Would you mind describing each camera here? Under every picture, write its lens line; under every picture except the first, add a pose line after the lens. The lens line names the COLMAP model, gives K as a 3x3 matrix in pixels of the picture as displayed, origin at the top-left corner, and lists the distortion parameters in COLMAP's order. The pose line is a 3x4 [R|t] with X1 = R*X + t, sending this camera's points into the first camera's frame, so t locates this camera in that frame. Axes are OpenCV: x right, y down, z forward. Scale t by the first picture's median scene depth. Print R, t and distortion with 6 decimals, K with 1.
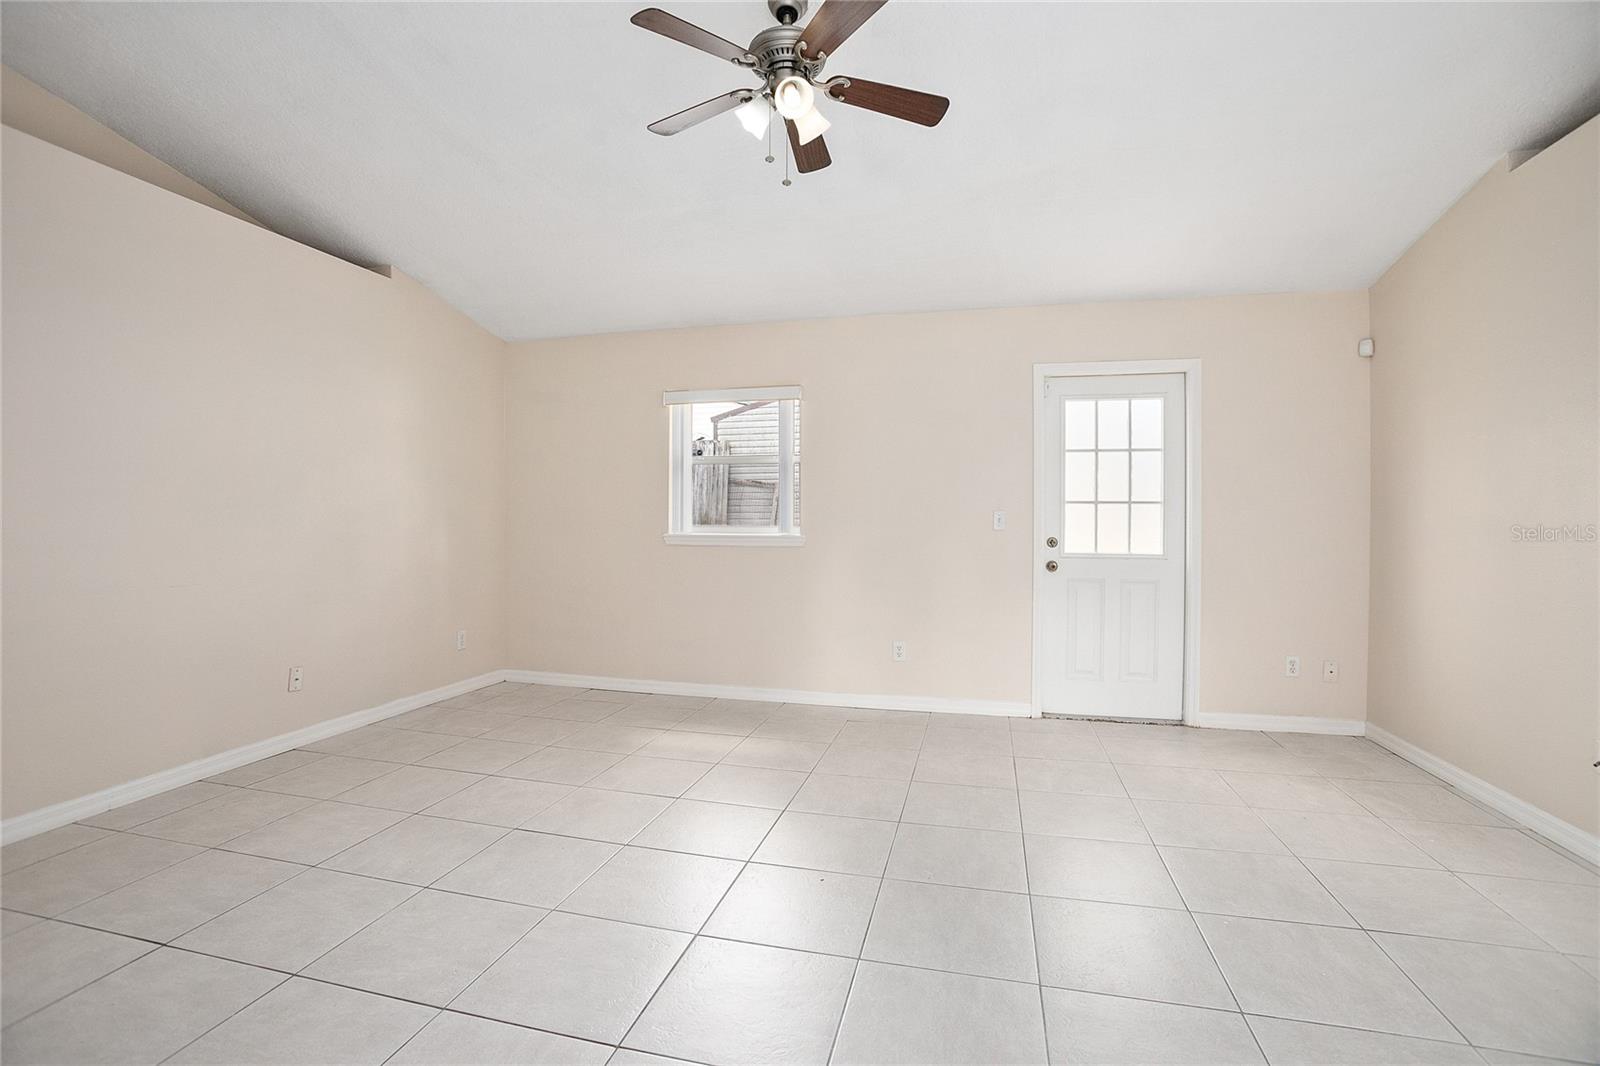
lens RADIAL K [[734.5, 0, 794.1], [0, 734.5, 521.8], [0, 0, 1]] dist [-0.080512, 0.032907]
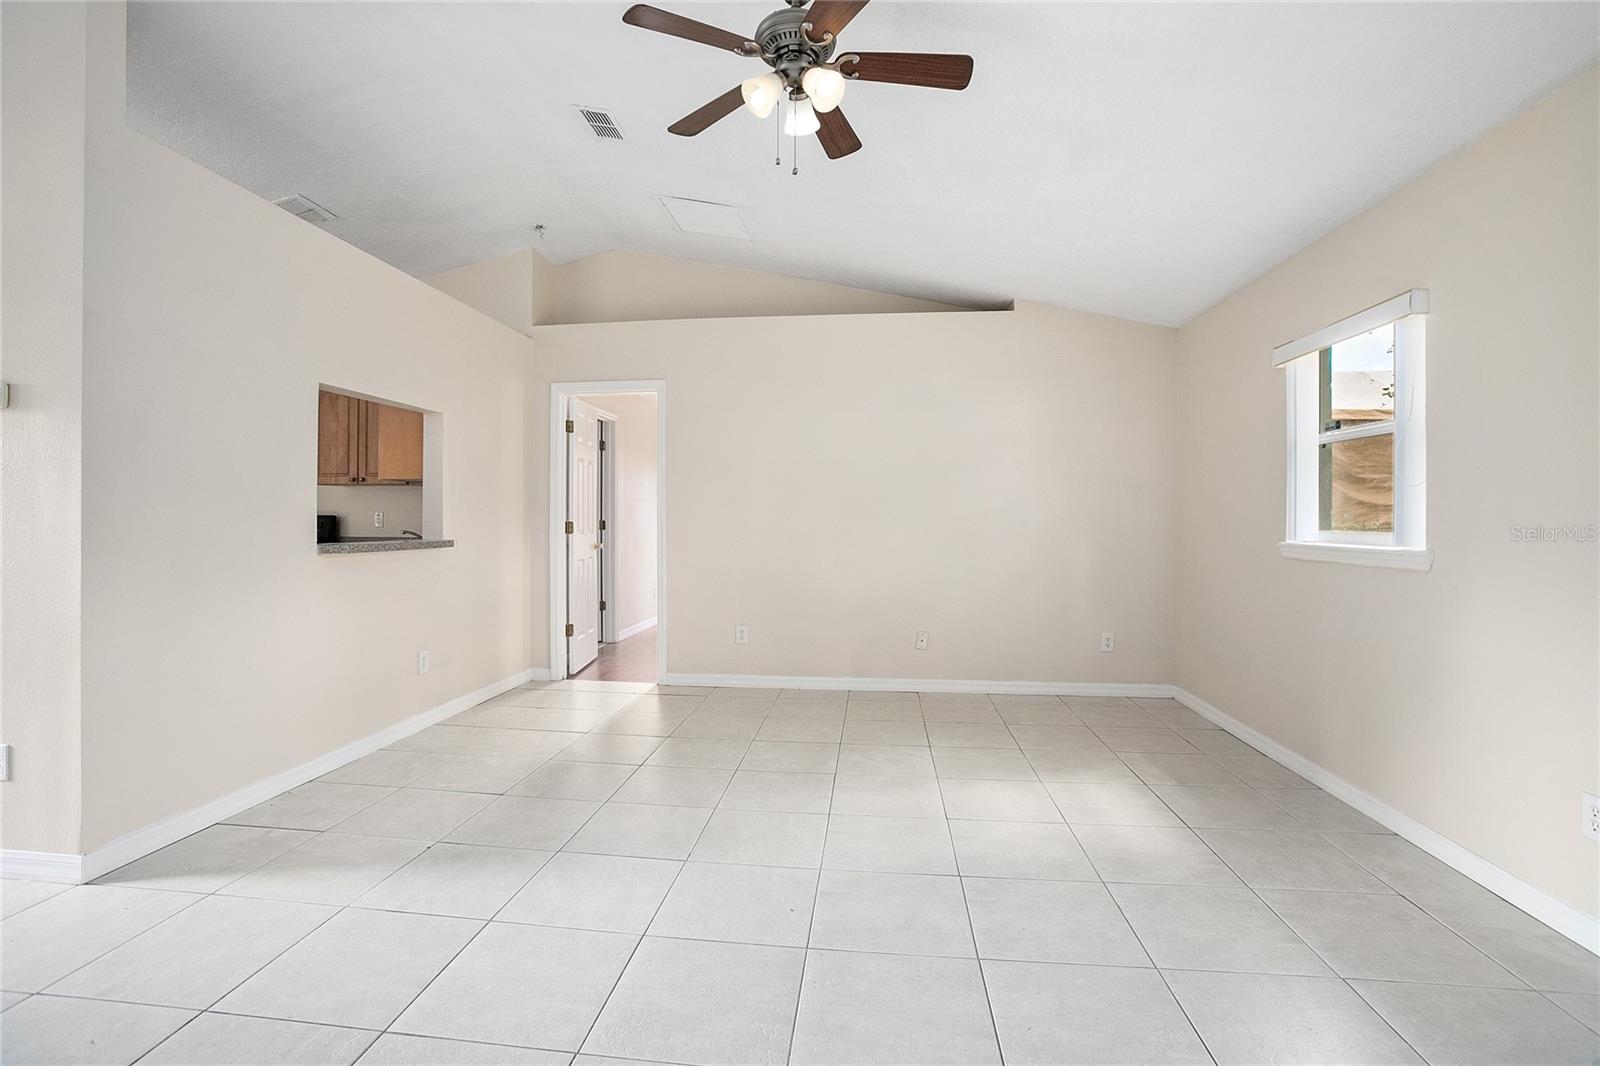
lens RADIAL K [[734.5, 0, 794.1], [0, 734.5, 521.8], [0, 0, 1]] dist [-0.080512, 0.032907]
pose [[0.119260, 0.003486, -0.992857, 0.545519], [0.002929, 0.999988, 0.003863, -0.009639], [0.992859, -0.003369, 0.119249, 0.497298]]
